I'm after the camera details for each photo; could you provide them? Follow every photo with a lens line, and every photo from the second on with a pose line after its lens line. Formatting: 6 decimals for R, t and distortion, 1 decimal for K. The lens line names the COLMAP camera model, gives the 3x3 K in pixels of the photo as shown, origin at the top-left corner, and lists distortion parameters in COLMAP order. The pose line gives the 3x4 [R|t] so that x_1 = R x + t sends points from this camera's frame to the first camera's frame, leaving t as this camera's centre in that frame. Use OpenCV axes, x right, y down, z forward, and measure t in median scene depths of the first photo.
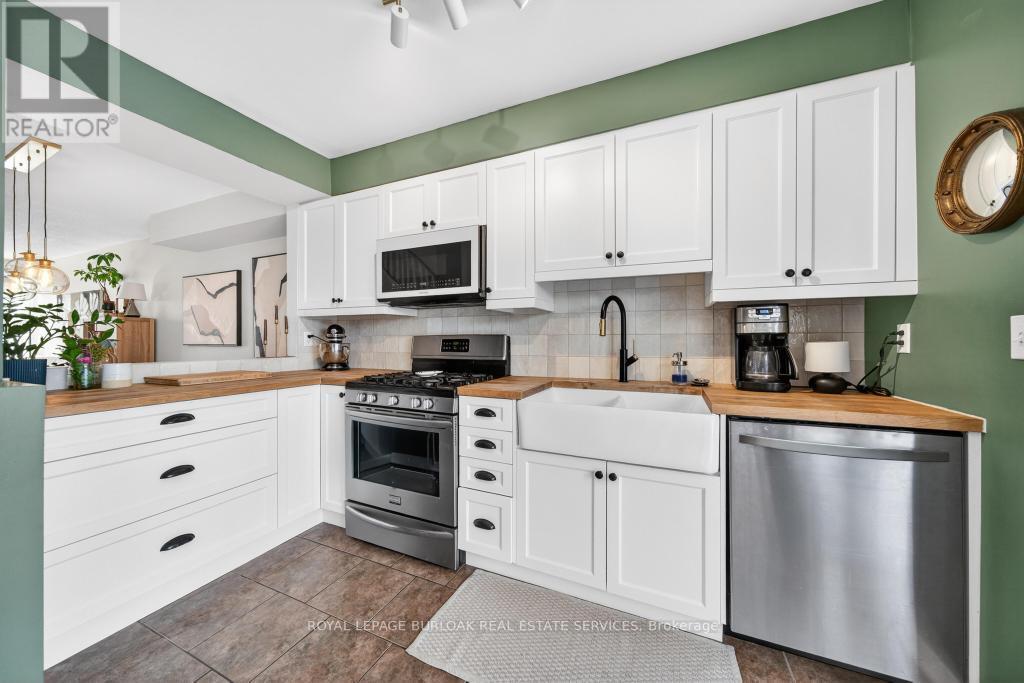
lens RADIAL K [[349.4, 0, 512.7], [0, 349.4, 340.2], [0, 0, 1]] dist [-0.010547, 0.002608]
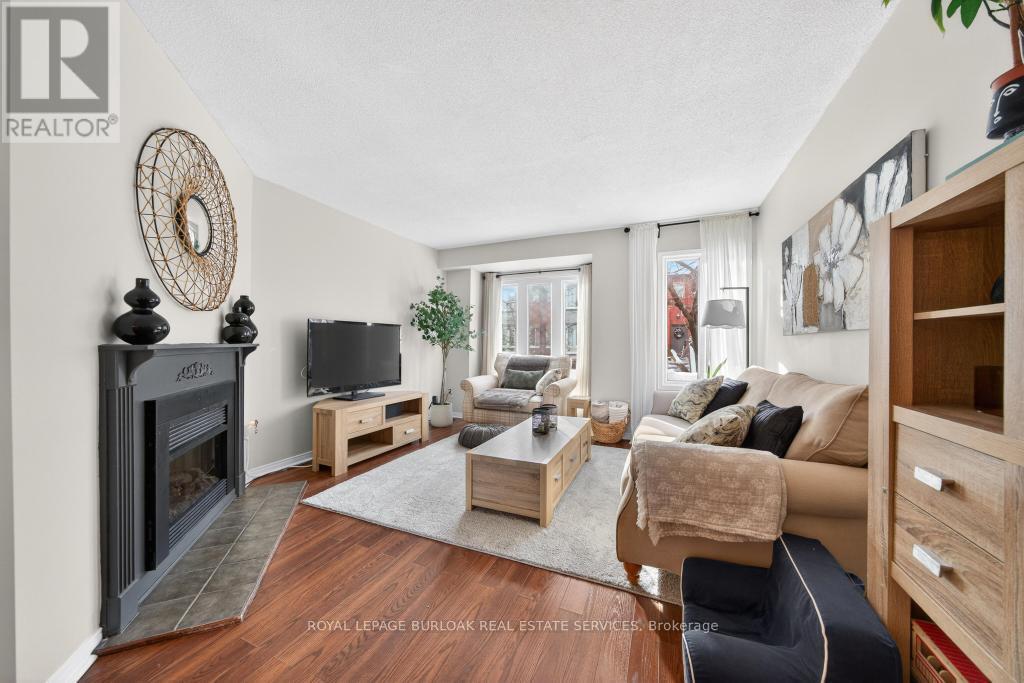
lens RADIAL K [[349.4, 0, 510.1], [0, 349.4, 343.9], [0, 0, 1]] dist [-0.010547, 0.002608]
pose [[-0.009179, -0.002476, -0.999955, -2.488045], [-0.006484, 0.999976, -0.002417, 0.035655], [0.999937, 0.006462, -0.009195, 1.876767]]
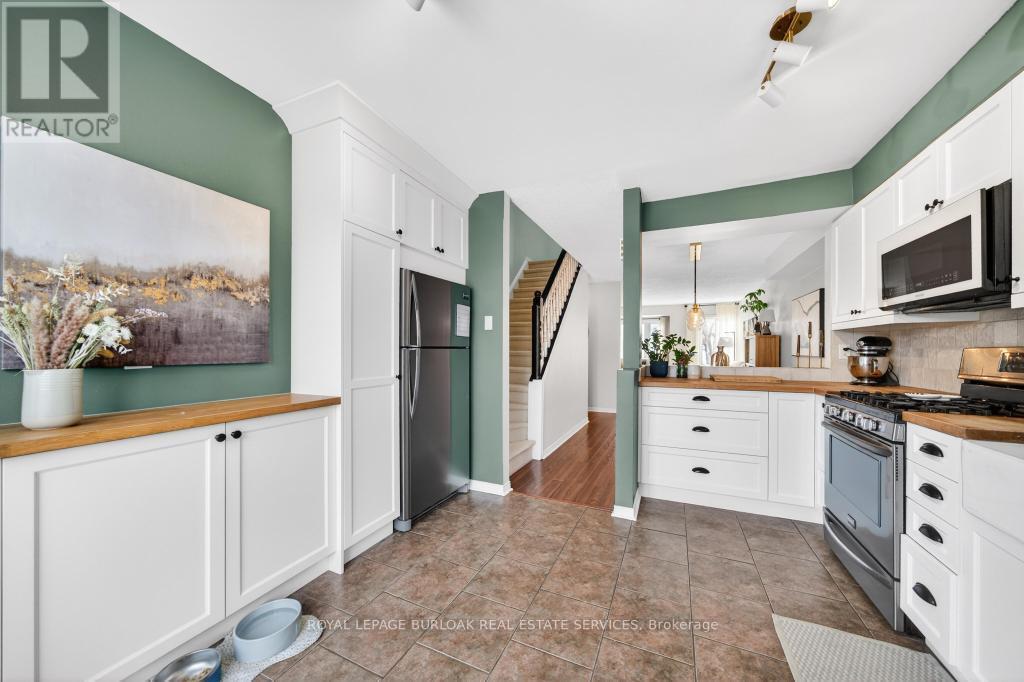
lens RADIAL K [[349.4, 0, 520.4], [0, 349.4, 349.2], [0, 0, 1]] dist [-0.010547, 0.002608]
pose [[-0.004170, -0.002998, -0.999987, 0.621667], [-0.001919, 0.999994, -0.002990, -0.008497], [0.999989, 0.001906, -0.004176, 0.094902]]
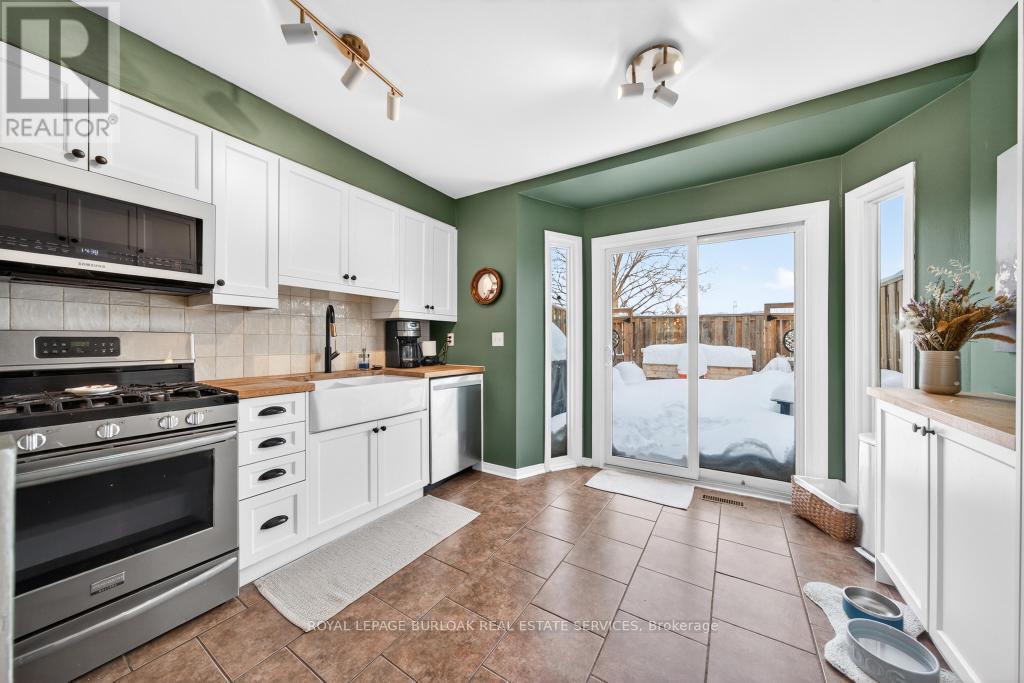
lens RADIAL K [[349.4, 0, 517.2], [0, 349.4, 342.3], [0, 0, 1]] dist [-0.010547, 0.002608]
pose [[0.138468, -0.002900, 0.990363, -0.879081], [-0.001295, 0.999994, 0.003109, 0.004372], [-0.990366, -0.001713, 0.138463, 0.153184]]
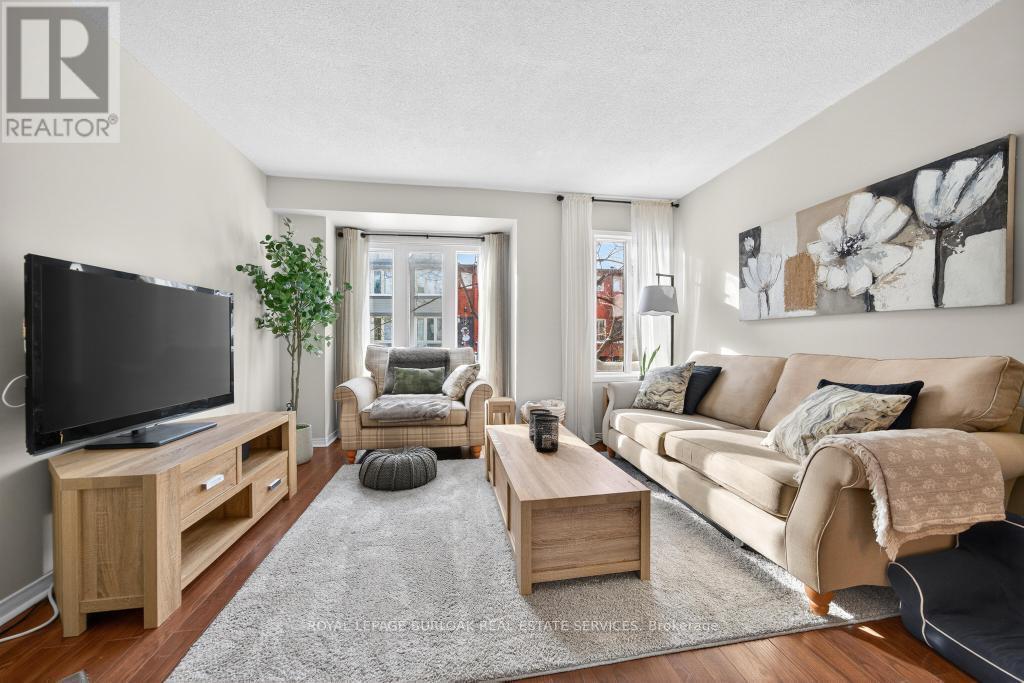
lens RADIAL K [[386.8, 0, 516.7], [0, 386.8, 345.1], [0, 0, 1]] dist [-0.001086, 0.000320]
pose [[0.547166, 0.010107, -0.836963, -3.041514], [-0.000509, 0.999931, 0.011742, 0.077194], [0.837024, -0.005999, 0.547134, 1.253065]]
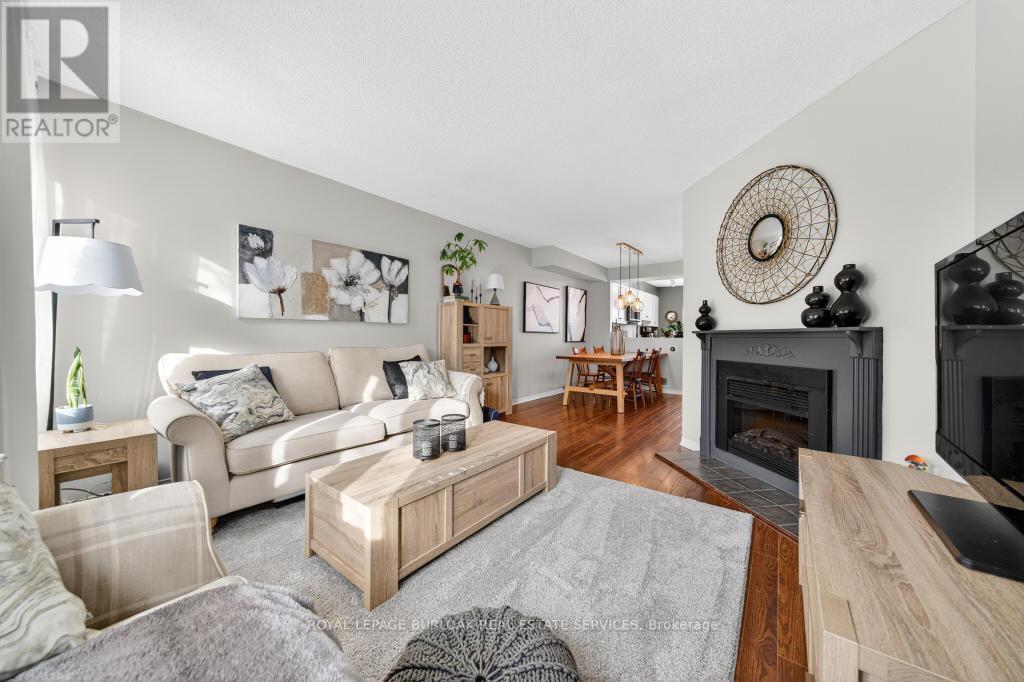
lens RADIAL K [[349.4, 0, 515.5], [0, 349.4, 336.4], [0, 0, 1]] dist [-0.010547, 0.002608]
pose [[0.236994, -0.002307, 0.971508, -5.017528], [-0.001255, 0.999996, 0.002681, 0.062781], [-0.971510, -0.001855, 0.236990, 1.554525]]
